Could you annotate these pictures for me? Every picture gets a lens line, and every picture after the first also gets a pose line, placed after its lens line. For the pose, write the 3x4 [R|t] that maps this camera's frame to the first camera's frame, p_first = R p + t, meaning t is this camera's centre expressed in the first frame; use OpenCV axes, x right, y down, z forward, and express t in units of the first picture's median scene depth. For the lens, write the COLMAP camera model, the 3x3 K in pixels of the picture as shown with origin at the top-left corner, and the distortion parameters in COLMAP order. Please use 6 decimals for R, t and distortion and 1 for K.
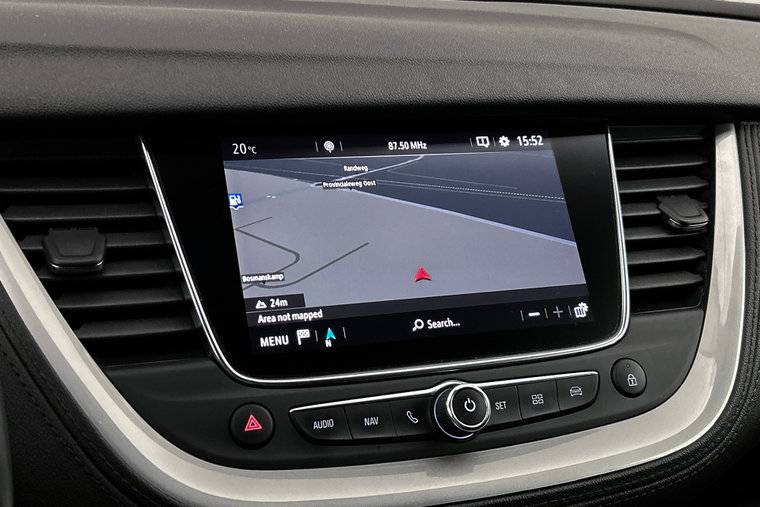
lens RADIAL K [[1074.4, 0, 376.4], [0, 1074.4, 248.0], [0, 0, 1]] dist [0.095373, 0.000000]
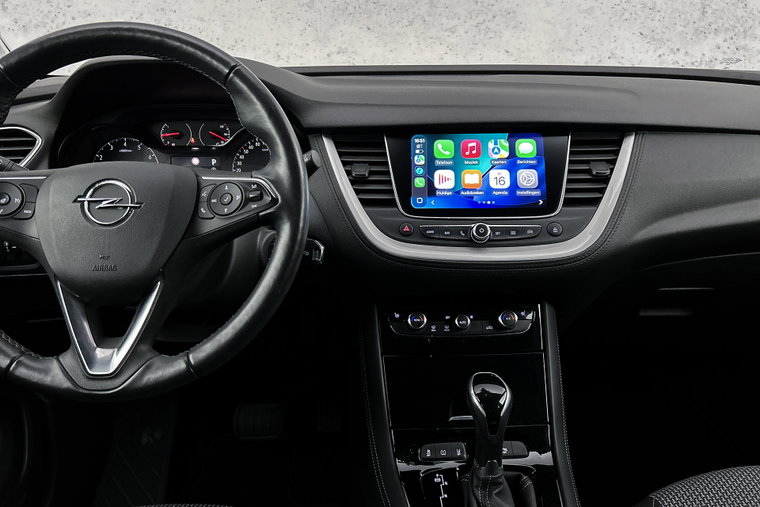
lens RADIAL K [[572.4, 0, 372.5], [0, 572.4, 253.4], [0, 0, 1]] dist [0.056154, -0.068209]
pose [[0.911095, 0.100238, -0.399822, 0.409440], [-0.059658, 0.991835, 0.112712, 0.047740], [0.407855, -0.078838, 0.909636, -0.480868]]
